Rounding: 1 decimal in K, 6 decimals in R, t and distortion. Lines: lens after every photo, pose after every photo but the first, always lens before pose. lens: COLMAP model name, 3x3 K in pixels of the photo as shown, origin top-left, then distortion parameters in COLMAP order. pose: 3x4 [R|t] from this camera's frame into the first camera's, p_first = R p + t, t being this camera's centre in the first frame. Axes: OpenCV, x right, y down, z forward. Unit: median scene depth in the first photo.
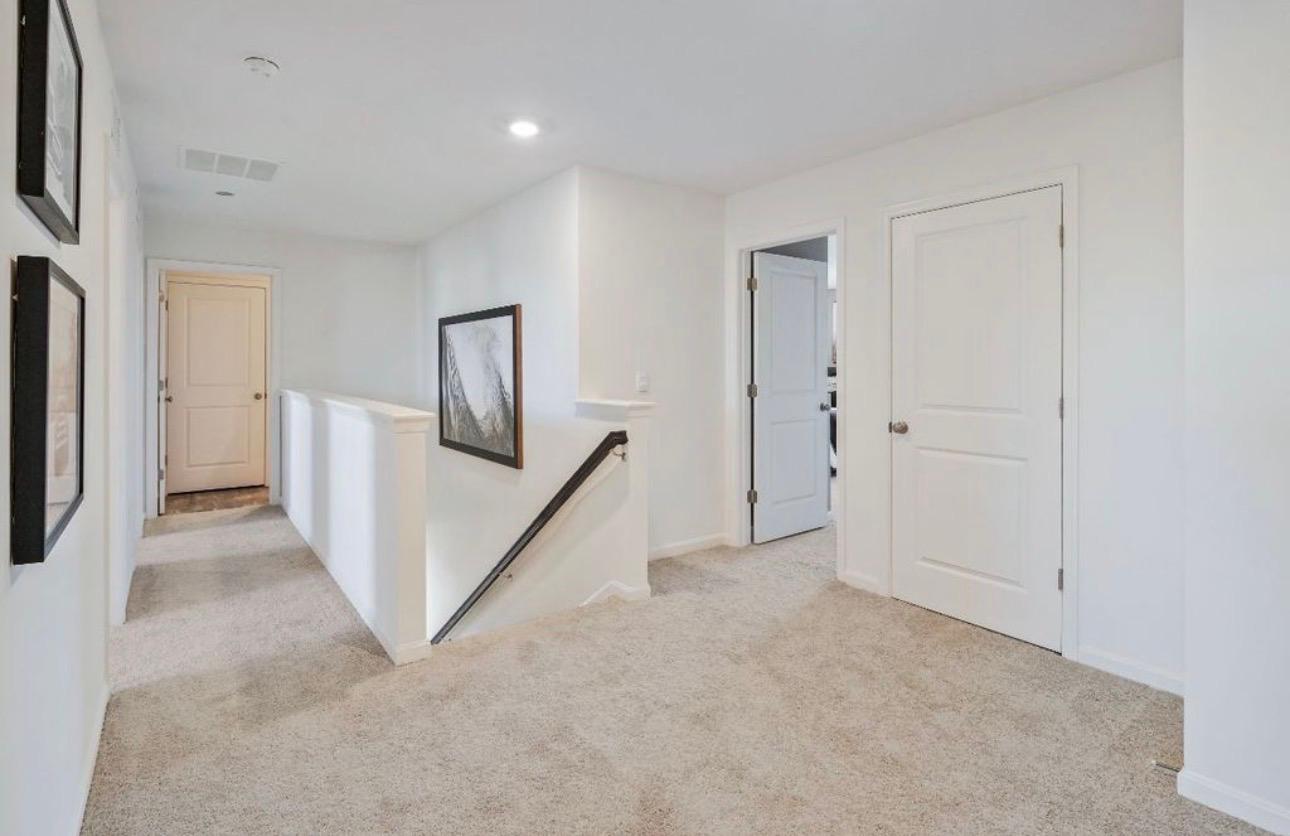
lens RADIAL K [[631.8, 0, 647.2], [0, 631.8, 344.3], [0, 0, 1]] dist [0.000155, -0.002301]
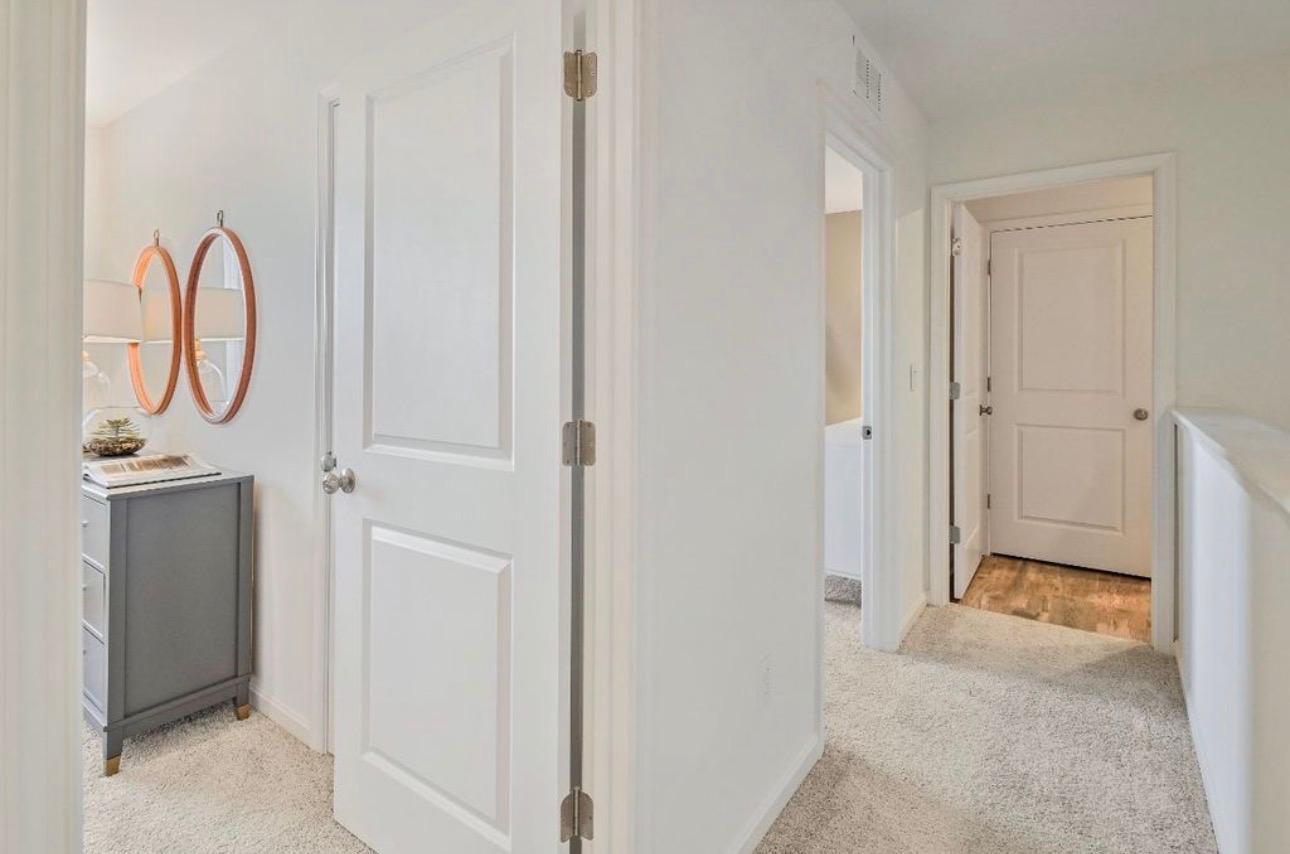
lens RADIAL K [[636.7, 0, 640.5], [0, 636.7, 353.9], [0, 0, 1]] dist [0.000546, -0.000049]
pose [[0.294318, 0.004163, -0.955698, -0.248762], [0.021013, 0.999721, 0.010826, 0.016204], [0.955476, -0.023268, 0.294149, 0.489817]]
